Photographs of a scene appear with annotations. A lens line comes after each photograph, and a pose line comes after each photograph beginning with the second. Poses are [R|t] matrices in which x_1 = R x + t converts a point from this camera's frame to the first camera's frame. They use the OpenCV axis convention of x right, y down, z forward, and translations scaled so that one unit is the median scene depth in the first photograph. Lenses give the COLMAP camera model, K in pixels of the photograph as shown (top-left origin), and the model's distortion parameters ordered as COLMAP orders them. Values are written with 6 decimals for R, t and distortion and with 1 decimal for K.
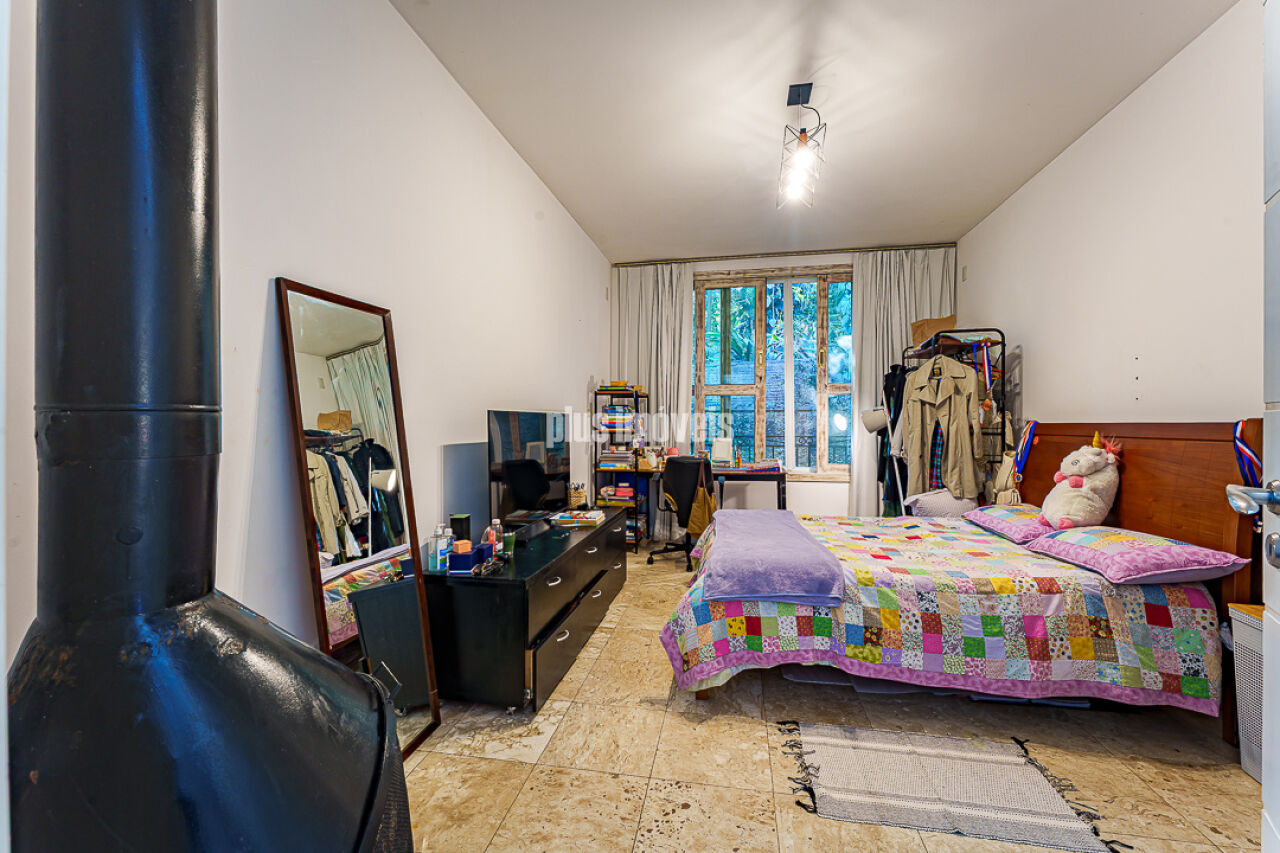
lens RADIAL K [[508.6, 0, 640.0], [0, 508.6, 425.3], [0, 0, 1]] dist [-0.000752, 0.000063]
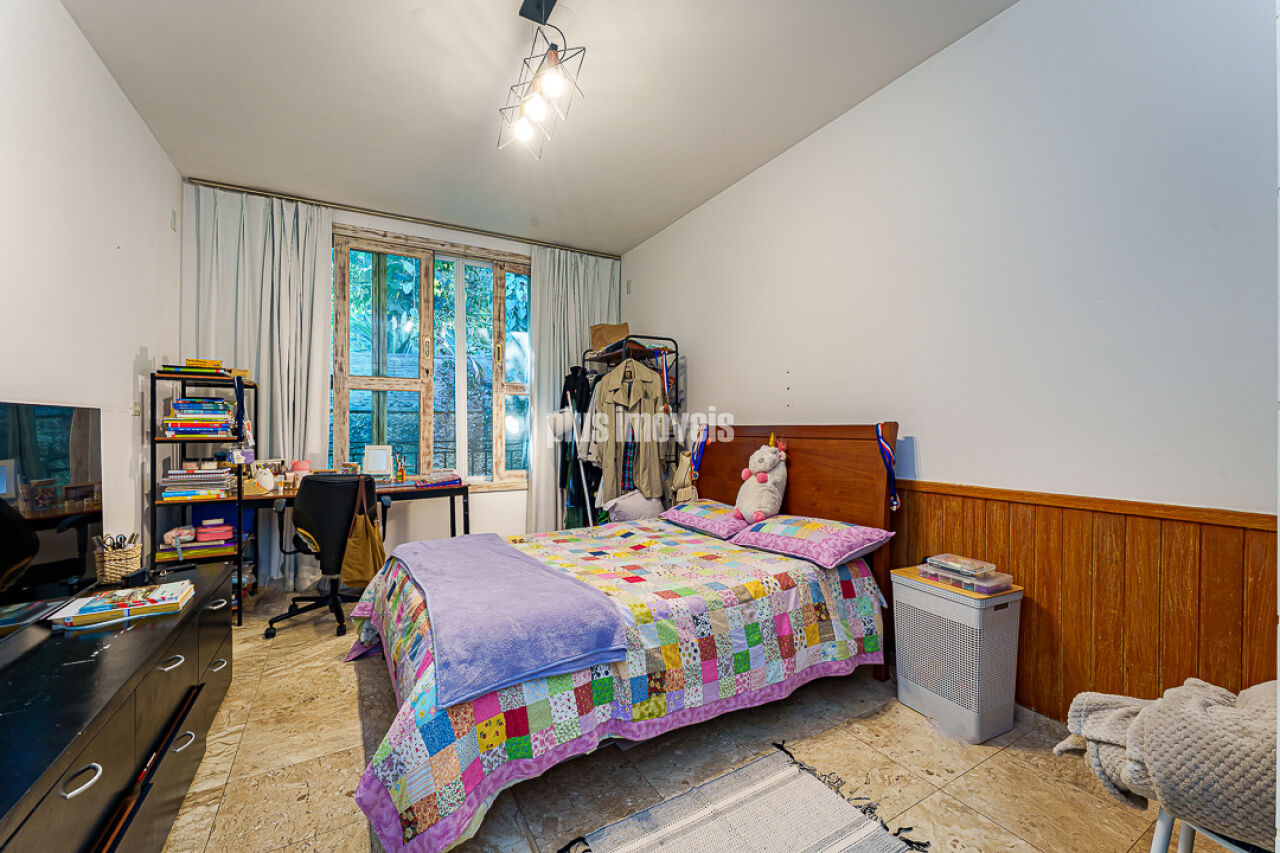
lens RADIAL K [[508.6, 0, 640.0], [0, 508.6, 425.3], [0, 0, 1]] dist [-0.000752, 0.000063]
pose [[0.757681, 0.000439, 0.652625, -0.086094], [0.003166, 0.999986, -0.004349, -0.001003], [-0.652618, 0.005361, 0.757669, 0.329955]]
